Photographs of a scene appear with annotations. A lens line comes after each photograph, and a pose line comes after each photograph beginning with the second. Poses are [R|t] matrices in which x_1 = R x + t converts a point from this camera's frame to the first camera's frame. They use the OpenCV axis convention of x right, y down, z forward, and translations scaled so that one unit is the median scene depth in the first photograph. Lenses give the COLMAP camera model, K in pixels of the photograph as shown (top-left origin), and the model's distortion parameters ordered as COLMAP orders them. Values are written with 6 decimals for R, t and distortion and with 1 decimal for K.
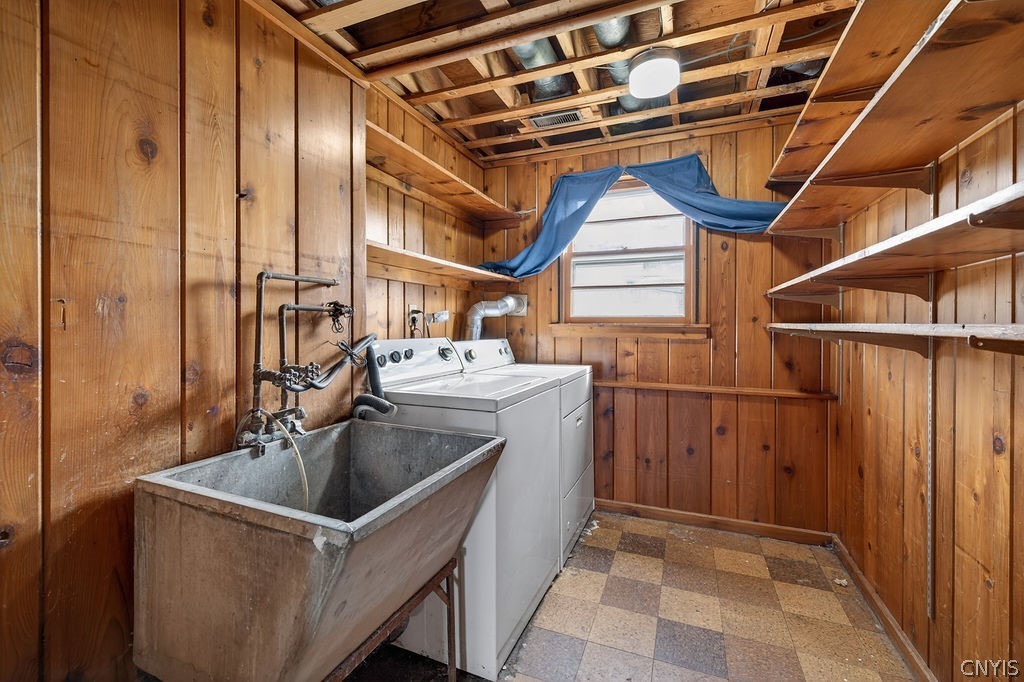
lens RADIAL K [[417.4, 0, 515.5], [0, 417.4, 326.5], [0, 0, 1]] dist [0.003121, 0.000008]
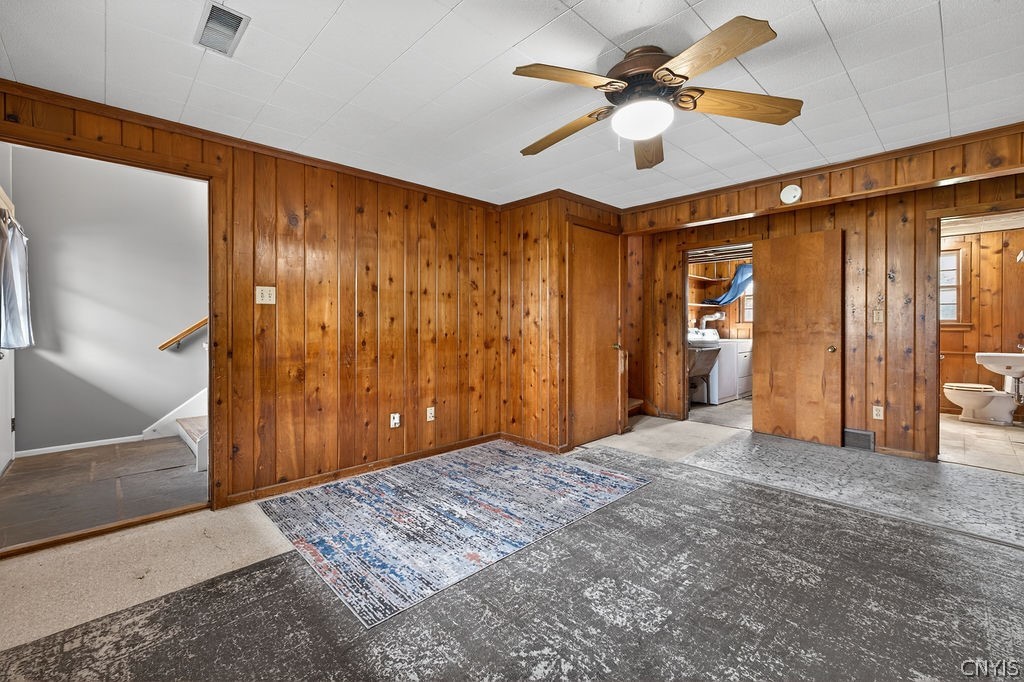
lens RADIAL K [[431.7, 0, 505.0], [0, 431.7, 326.3], [0, 0, 1]] dist [0.000289, -0.000519]
pose [[0.904900, 0.001225, -0.425623, -0.066794], [0.001419, 0.999982, 0.005894, -0.005730], [0.425623, -0.005937, 0.904881, -1.987668]]
